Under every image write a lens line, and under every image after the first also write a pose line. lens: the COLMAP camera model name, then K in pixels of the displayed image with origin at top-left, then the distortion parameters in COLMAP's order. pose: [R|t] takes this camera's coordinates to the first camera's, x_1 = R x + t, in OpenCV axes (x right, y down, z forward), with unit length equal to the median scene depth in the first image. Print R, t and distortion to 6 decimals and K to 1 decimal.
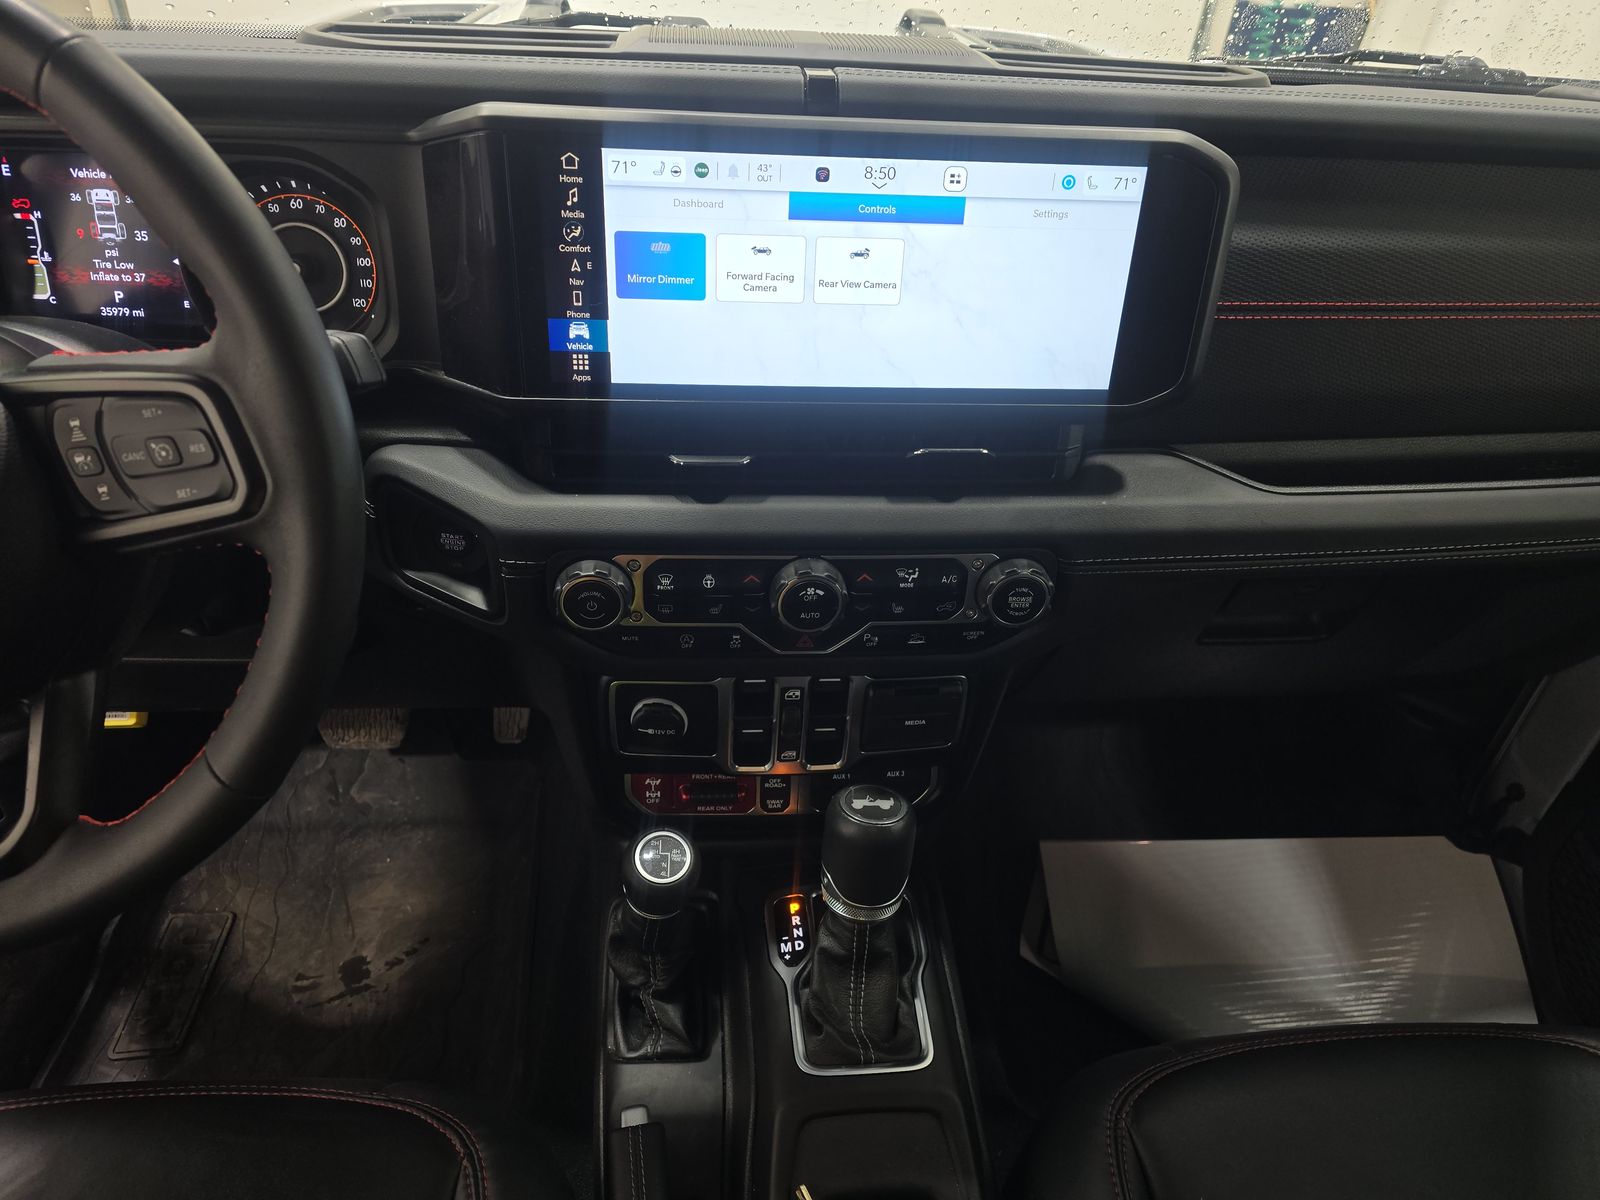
lens RADIAL K [[1040.0, 0, 801.7], [0, 1040.0, 629.7], [0, 0, 1]] dist [0.040539, -0.047261]
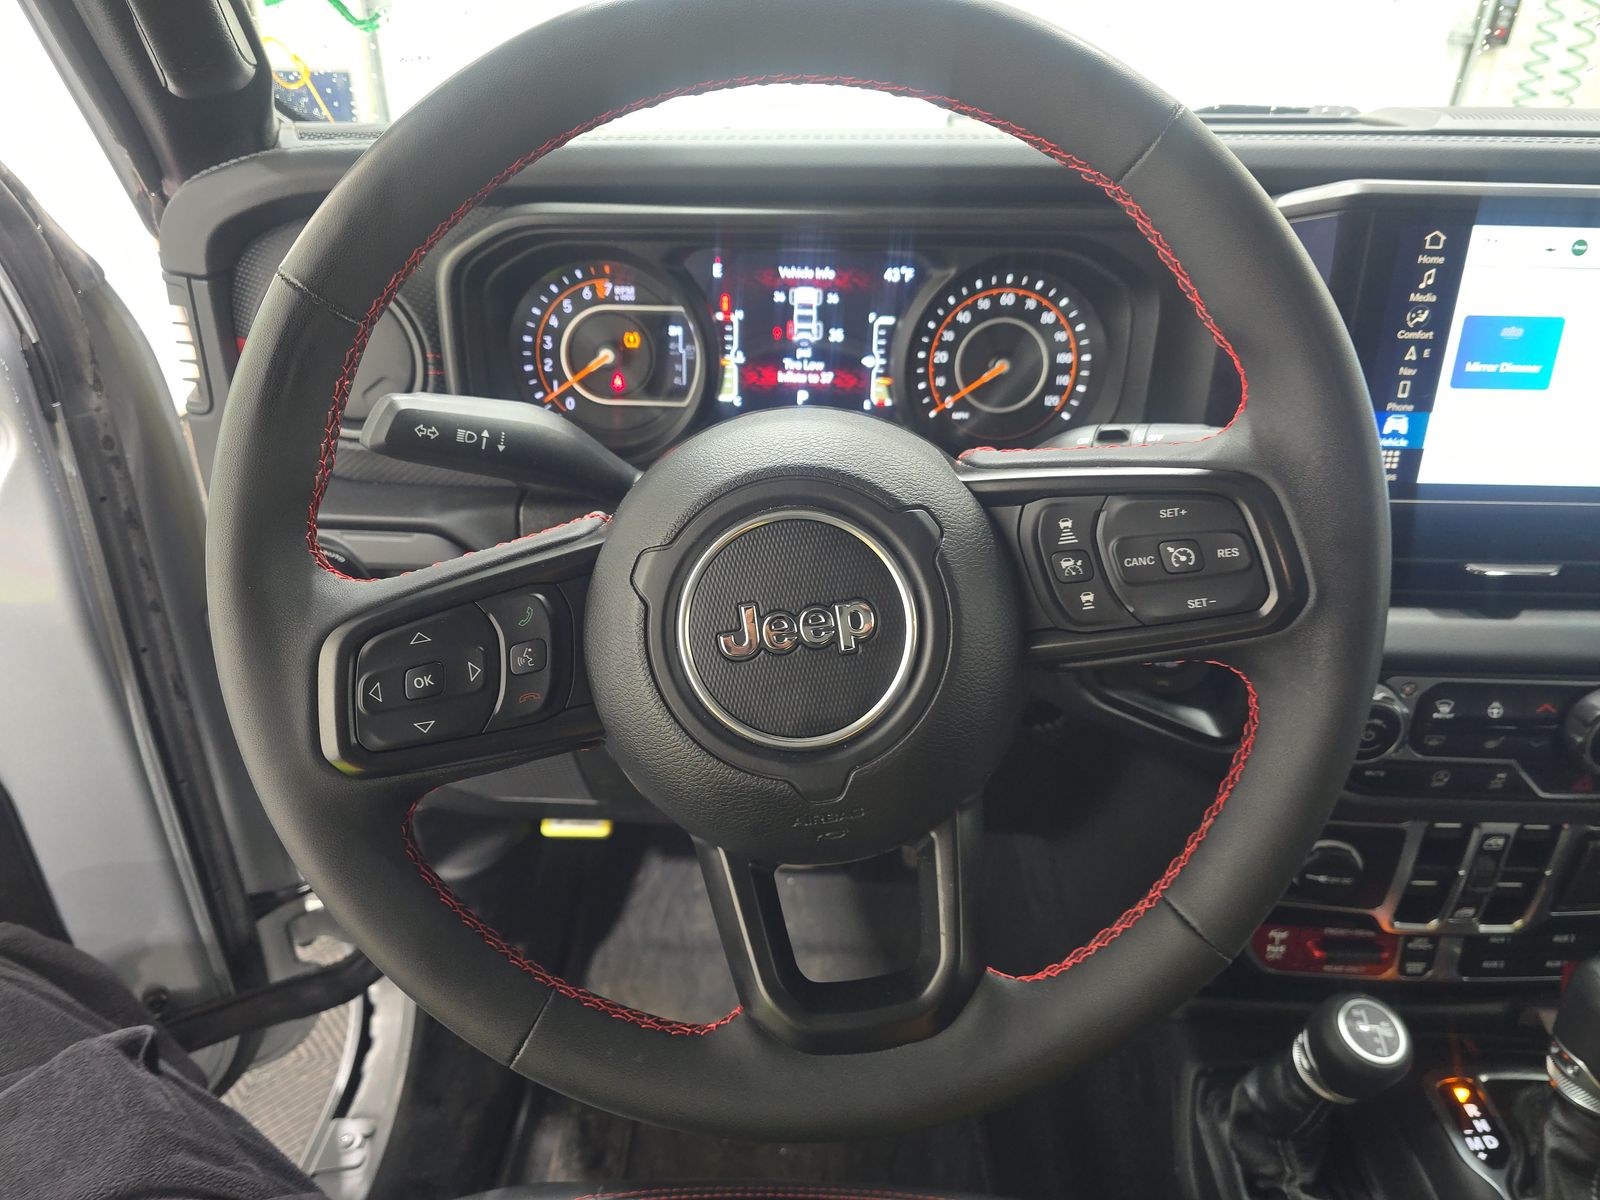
lens RADIAL K [[1073.8, 0, 800.0], [0, 1073.8, 643.4], [0, 0, 1]] dist [0.007451, -0.028283]
pose [[0.990773, 0.019104, -0.134182, -0.532221], [-0.031466, 0.995388, -0.090622, -0.003196], [0.131832, 0.094008, 0.986804, 0.047971]]
